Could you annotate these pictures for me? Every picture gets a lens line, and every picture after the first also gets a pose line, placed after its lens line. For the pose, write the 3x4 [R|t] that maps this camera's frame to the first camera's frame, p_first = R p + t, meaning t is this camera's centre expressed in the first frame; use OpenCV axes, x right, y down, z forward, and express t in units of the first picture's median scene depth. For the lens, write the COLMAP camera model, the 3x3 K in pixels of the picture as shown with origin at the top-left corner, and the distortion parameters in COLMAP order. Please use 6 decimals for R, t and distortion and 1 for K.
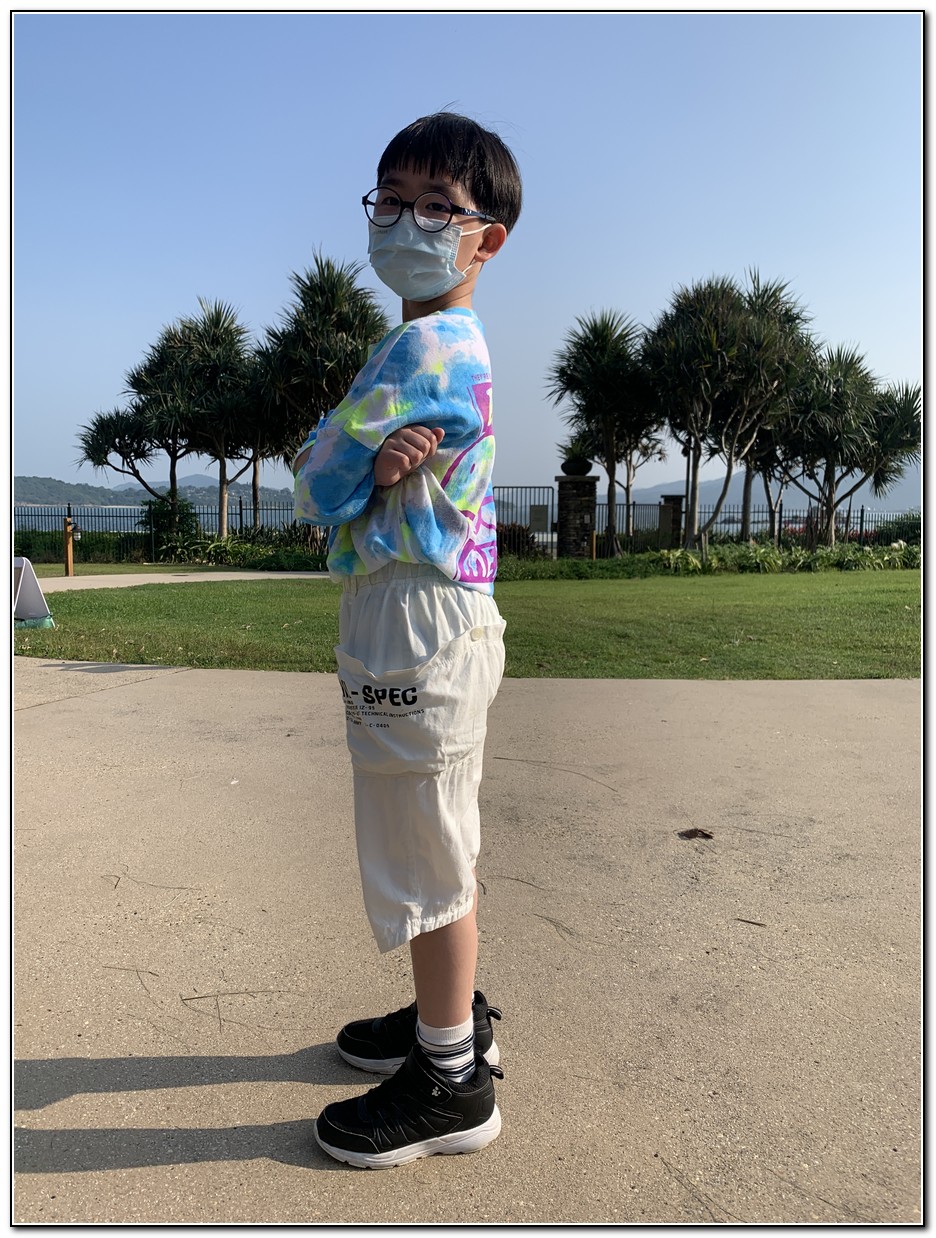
lens RADIAL K [[950.1, 0, 459.0], [0, 950.1, 608.9], [0, 0, 1]] dist [0.040017, -0.052843]
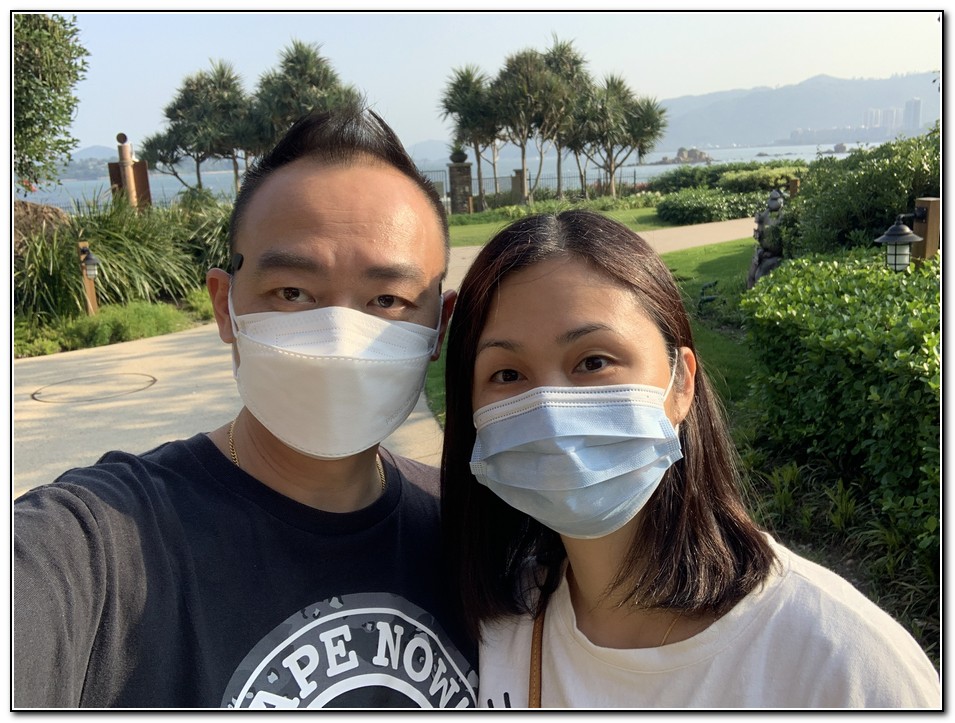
lens RADIAL K [[889.1, 0, 486.6], [0, 889.1, 362.0], [0, 0, 1]] dist [0.025092, 0.000000]
pose [[0.989232, -0.083337, 0.120312, -0.049557], [0.068894, 0.990430, 0.119587, 0.024808], [-0.129127, -0.110011, 0.985507, -0.638237]]
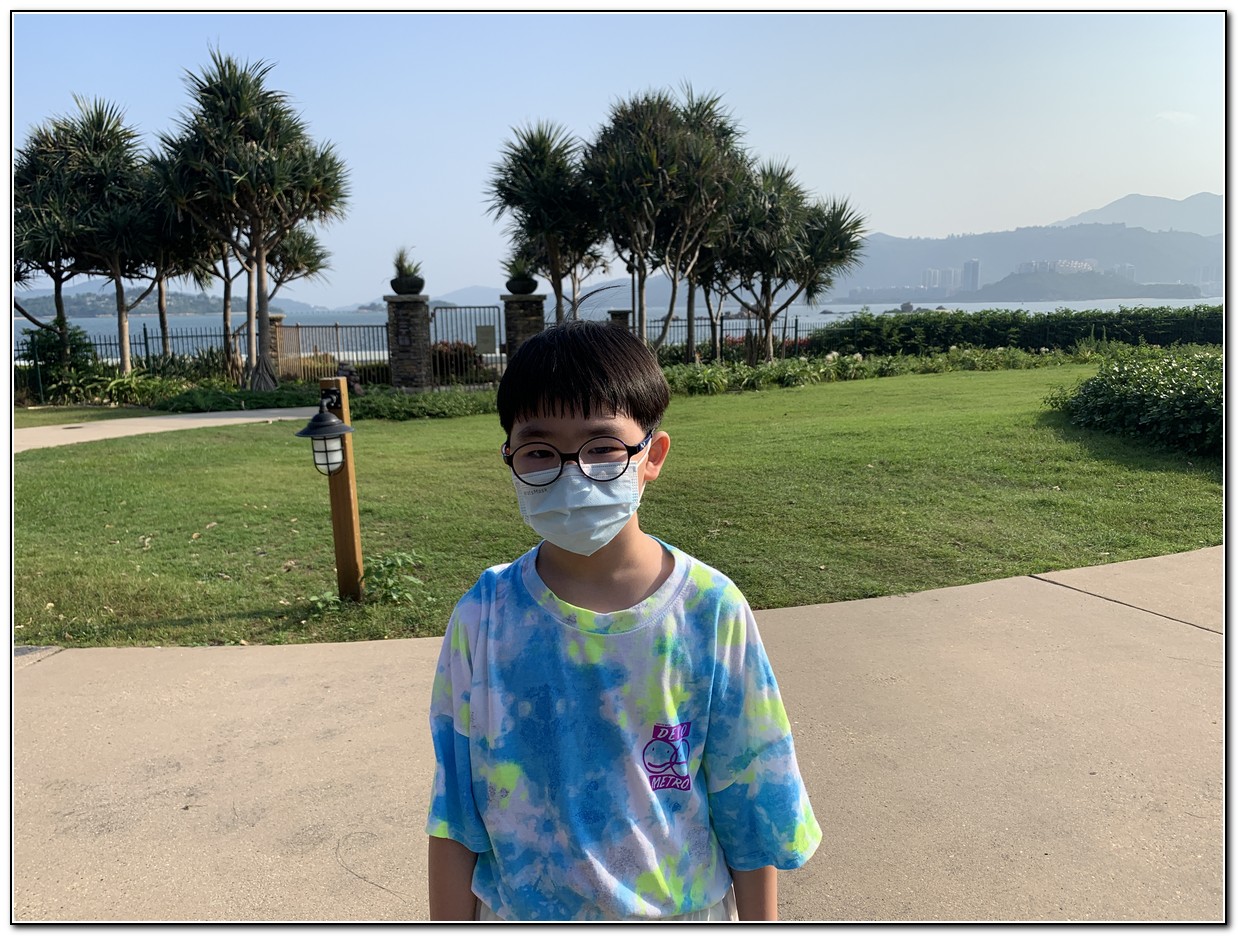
lens RADIAL K [[950.1, 0, 623.7], [0, 950.1, 463.2], [0, 0, 1]] dist [0.040017, -0.052843]
pose [[0.973488, -0.061545, 0.220303, 0.001179], [0.048943, 0.996862, 0.062218, -0.026843], [-0.223441, -0.049786, 0.973445, 0.032157]]
